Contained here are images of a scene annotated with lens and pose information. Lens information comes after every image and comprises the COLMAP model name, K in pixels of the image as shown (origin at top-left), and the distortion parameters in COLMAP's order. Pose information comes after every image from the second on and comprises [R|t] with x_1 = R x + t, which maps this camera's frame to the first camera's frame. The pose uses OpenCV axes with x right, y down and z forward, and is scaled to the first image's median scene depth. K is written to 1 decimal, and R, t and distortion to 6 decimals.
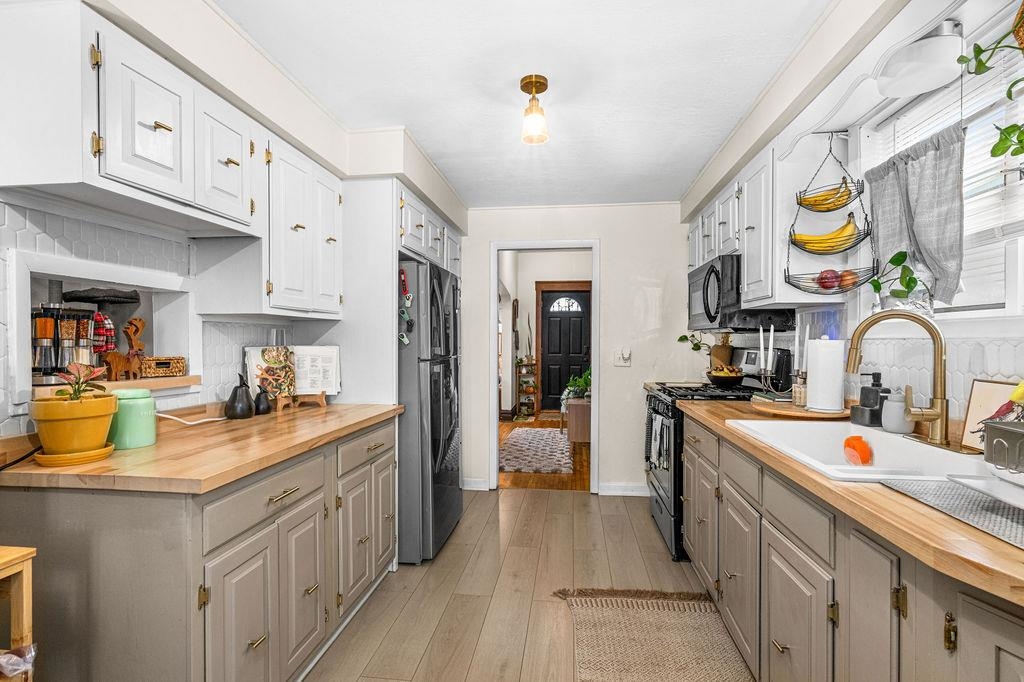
lens RADIAL K [[509.0, 0, 512.6], [0, 509.0, 344.5], [0, 0, 1]] dist [0.017101, 0.000862]
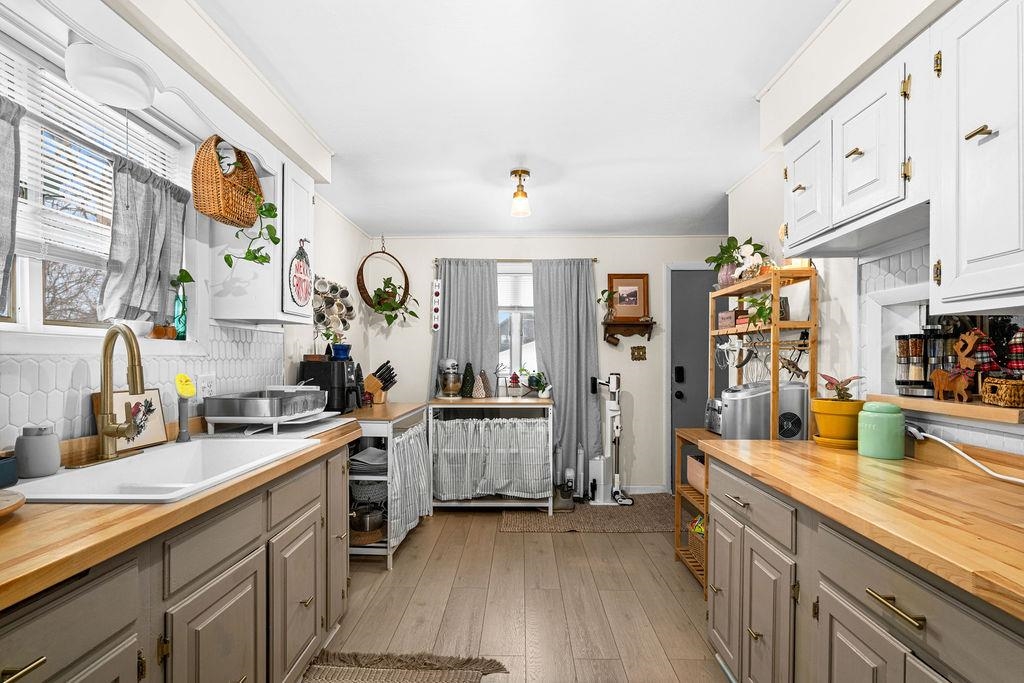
lens RADIAL K [[509.0, 0, 511.4], [0, 509.0, 350.2], [0, 0, 1]] dist [0.017101, 0.000862]
pose [[-0.991787, -0.003457, -0.127856, 0.159291], [-0.002549, 0.999970, -0.007262, -0.014134], [0.127877, -0.006876, -0.991766, 1.984642]]
